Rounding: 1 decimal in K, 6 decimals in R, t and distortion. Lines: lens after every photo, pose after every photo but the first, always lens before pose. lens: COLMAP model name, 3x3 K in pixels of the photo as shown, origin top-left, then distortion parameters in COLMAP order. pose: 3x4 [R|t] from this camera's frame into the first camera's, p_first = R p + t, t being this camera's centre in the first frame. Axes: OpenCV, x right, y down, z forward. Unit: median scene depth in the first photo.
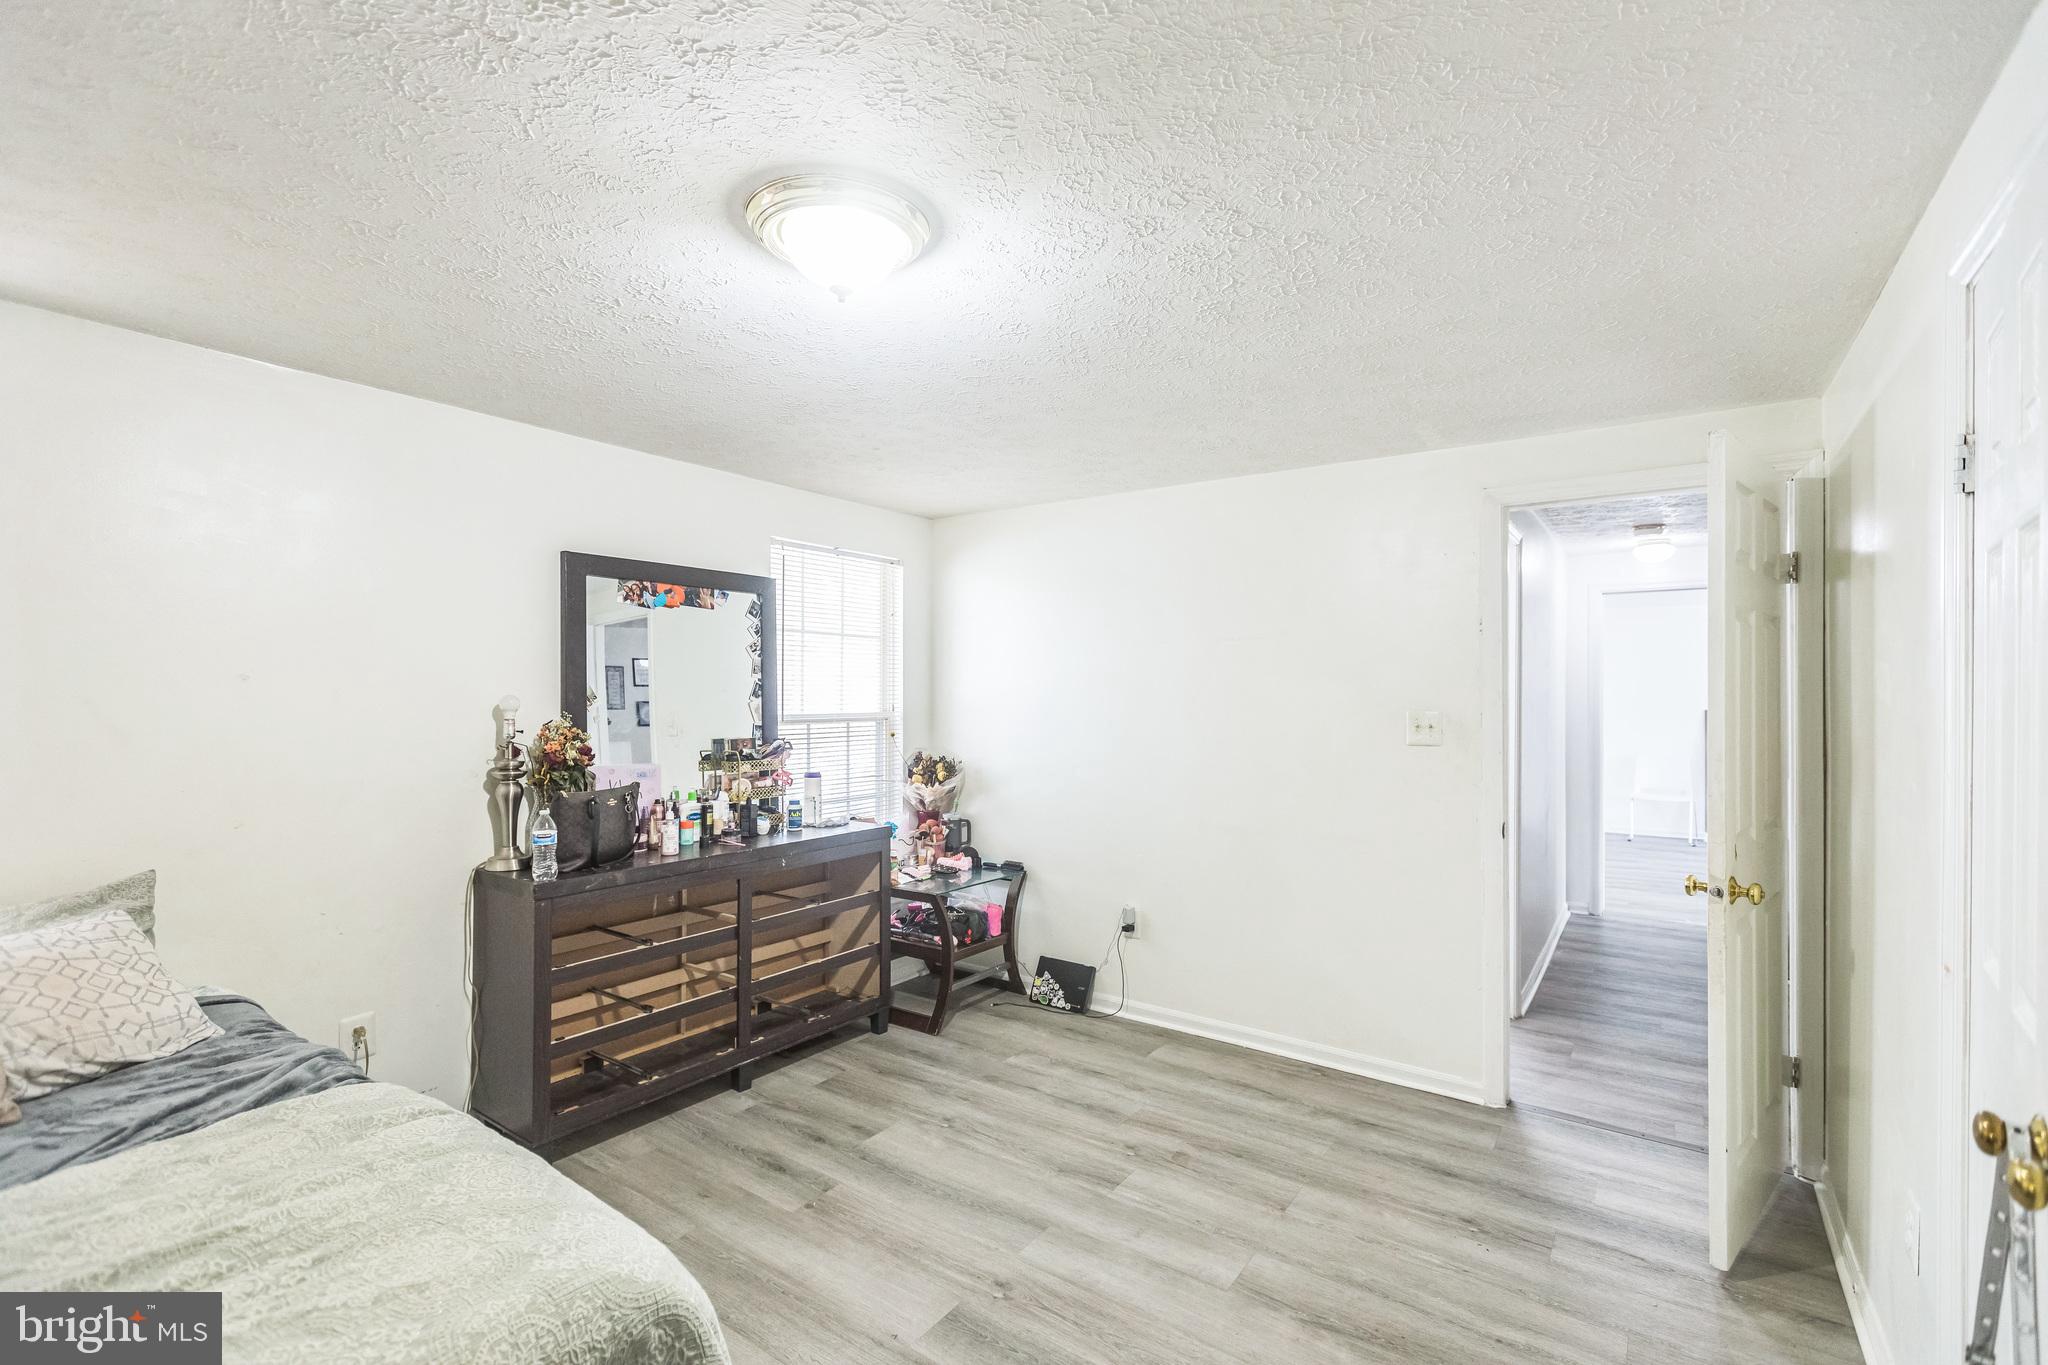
lens RADIAL K [[915.1, 0, 1021.9], [0, 915.1, 688.4], [0, 0, 1]] dist [0.007451, -0.002367]
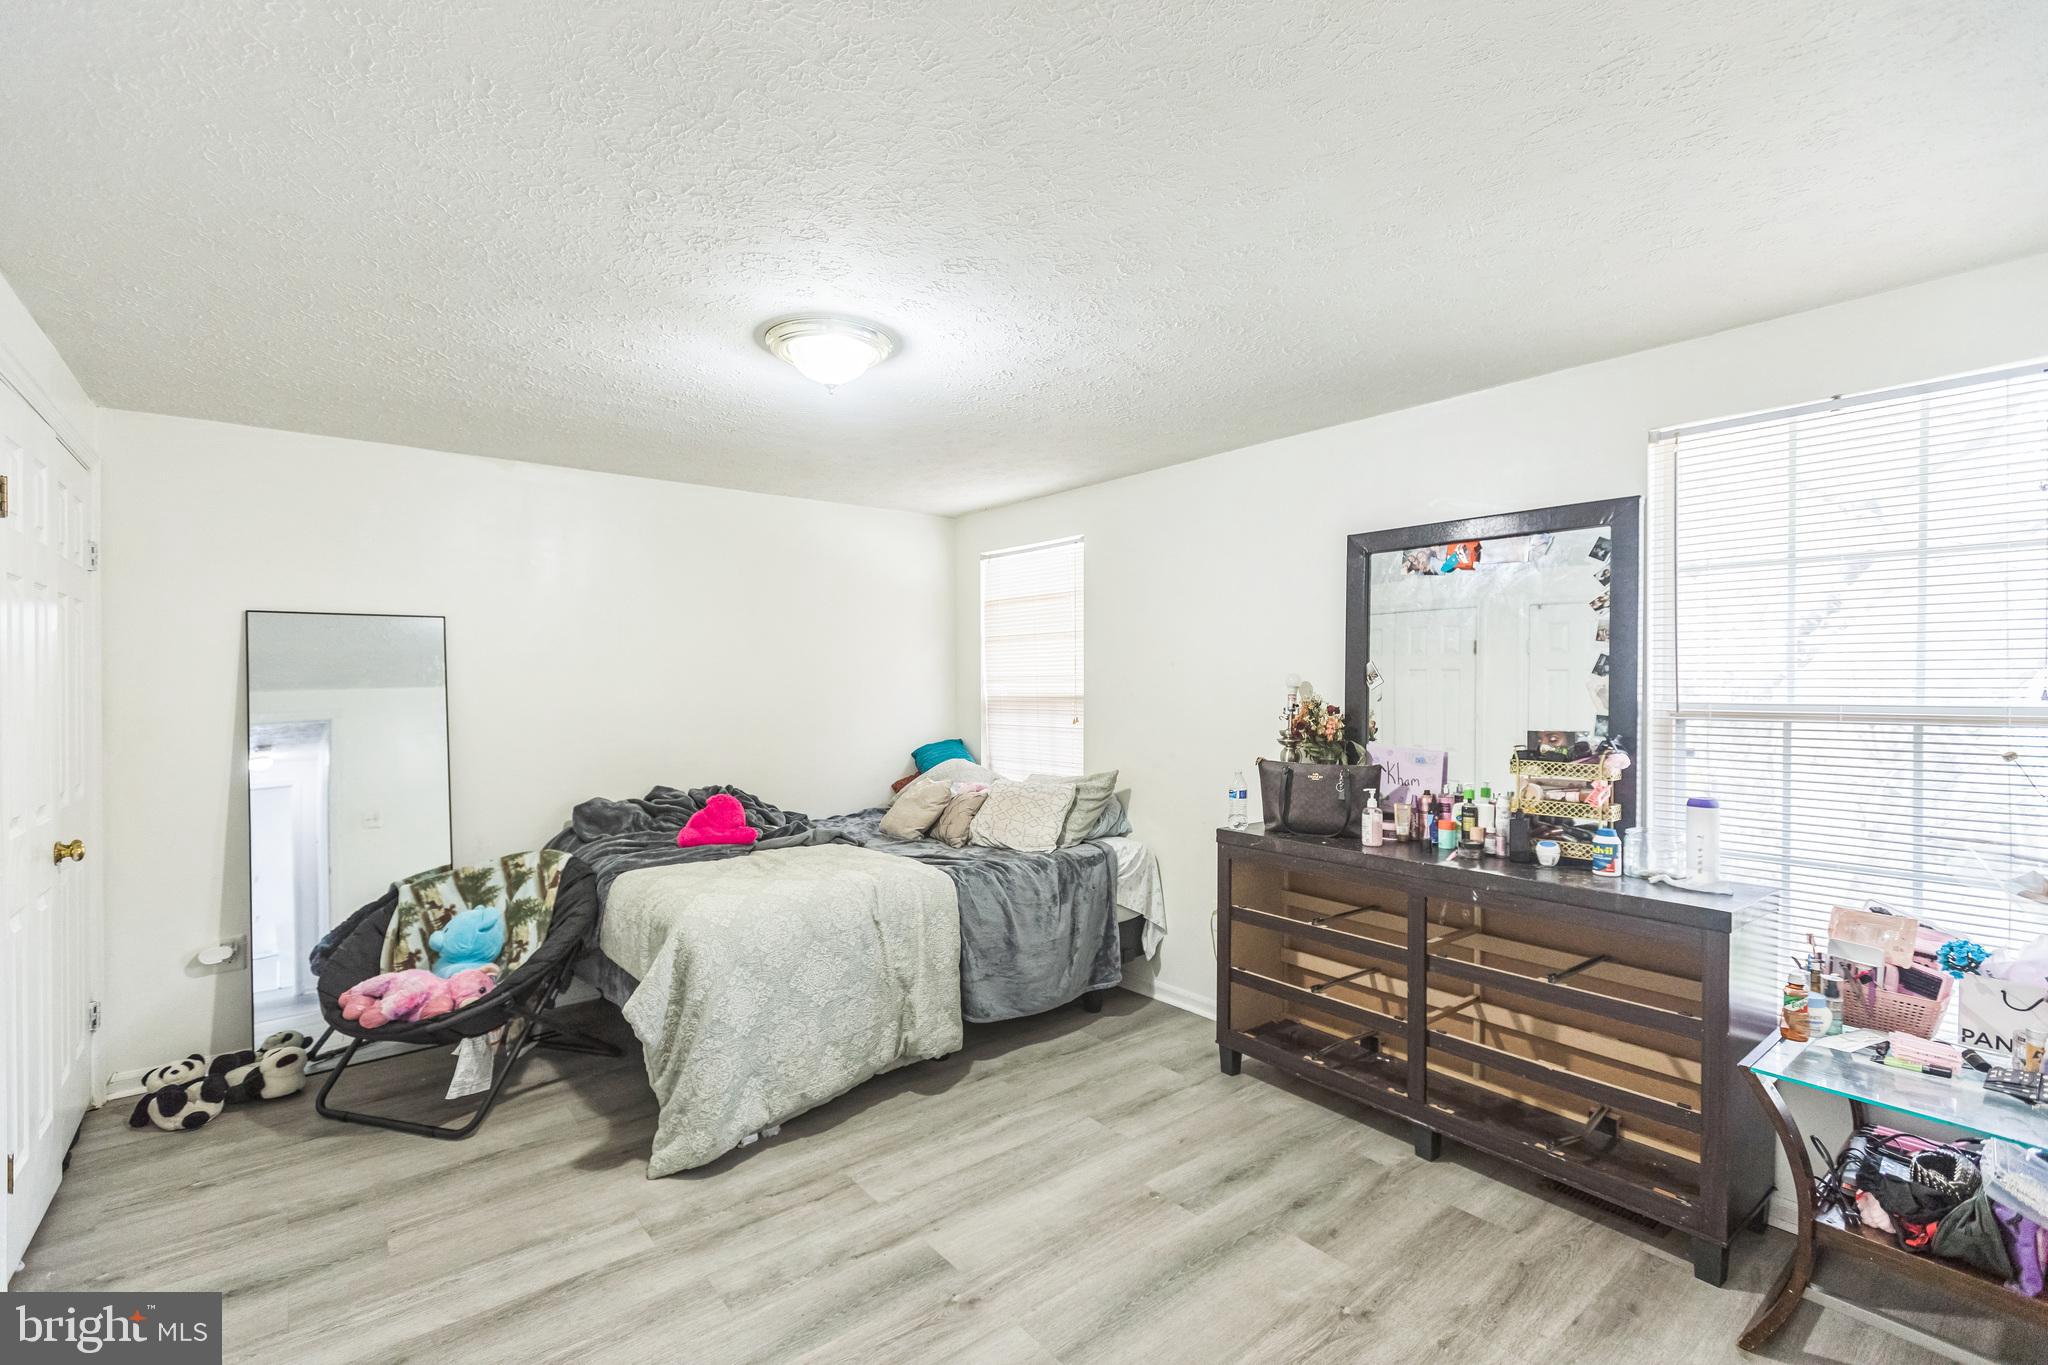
lens RADIAL K [[915.1, 0, 1023.0], [0, 915.1, 684.4], [0, 0, 1]] dist [0.007451, -0.002367]
pose [[-0.279206, -0.004711, -0.960220, 0.556093], [-0.001443, 0.999989, -0.004486, 0.023039], [0.960230, 0.000133, -0.279210, 0.855375]]
